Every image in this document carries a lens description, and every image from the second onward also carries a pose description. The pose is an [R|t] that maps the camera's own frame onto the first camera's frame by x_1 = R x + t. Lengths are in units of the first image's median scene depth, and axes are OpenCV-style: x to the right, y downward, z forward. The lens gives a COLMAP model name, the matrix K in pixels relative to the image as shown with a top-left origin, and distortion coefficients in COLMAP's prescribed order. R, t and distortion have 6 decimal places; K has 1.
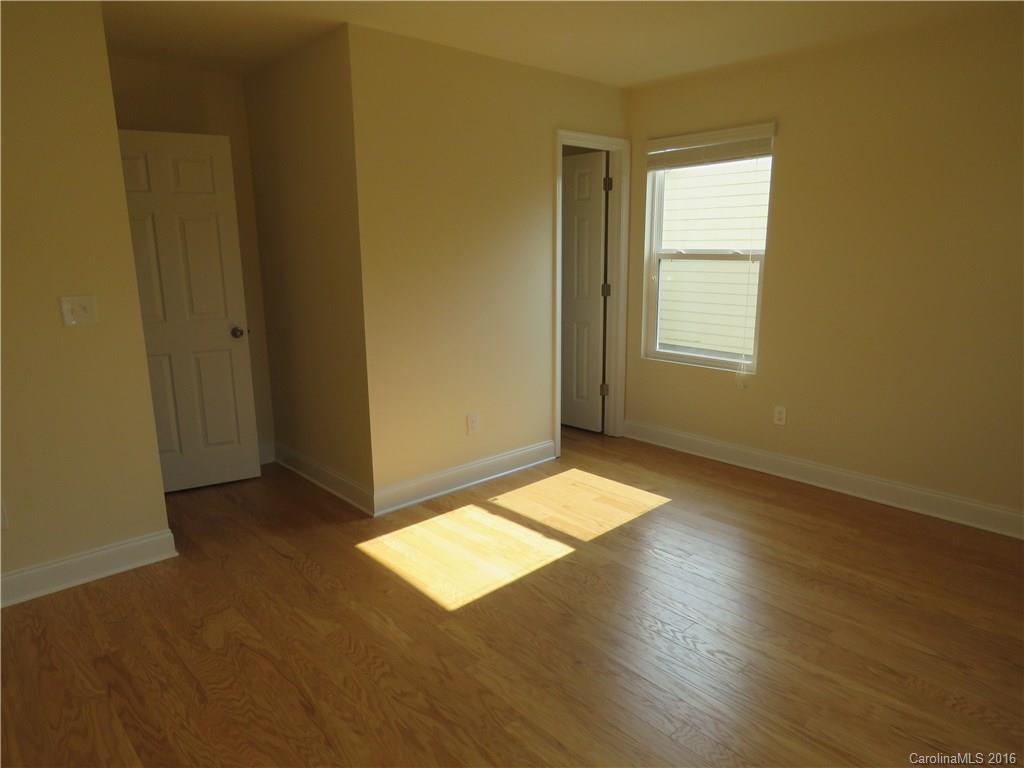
lens RADIAL K [[659.8, 0, 513.7], [0, 659.8, 383.0], [0, 0, 1]] dist [0.008195, -0.000466]
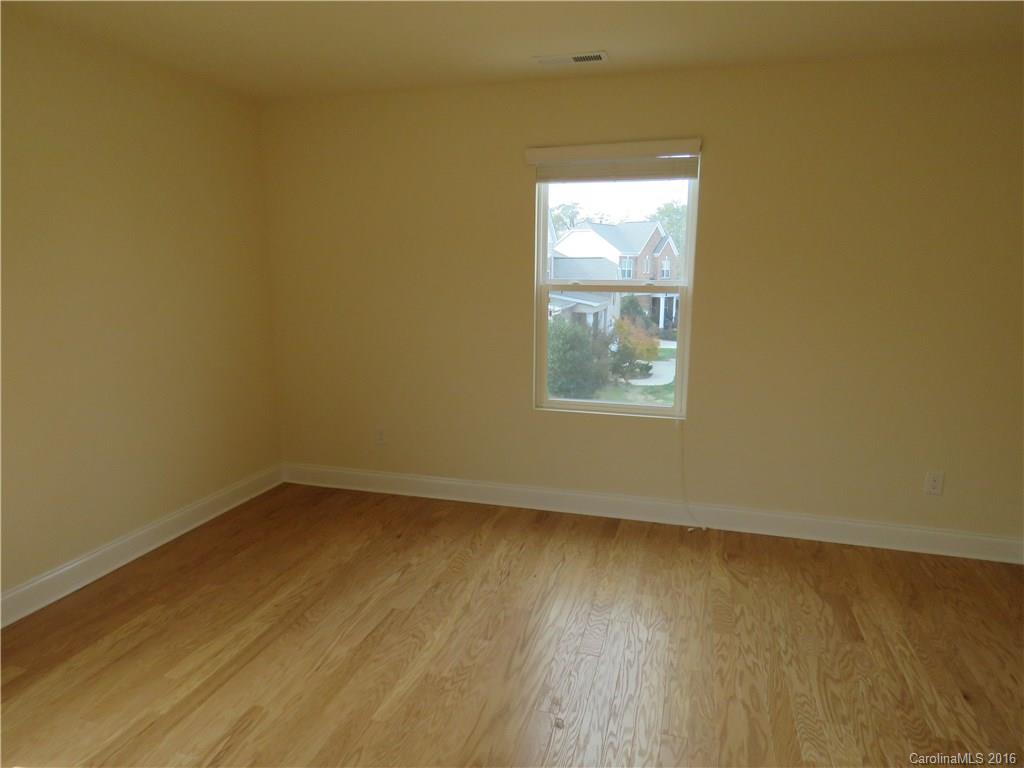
lens RADIAL K [[652.2, 0, 513.4], [0, 652.2, 385.1], [0, 0, 1]] dist [-0.000790, -0.000931]
pose [[-0.540220, -0.142319, 0.829402, -0.618094], [0.165594, 0.948347, 0.270586, -0.318060], [-0.825070, 0.283520, -0.488749, 1.515650]]
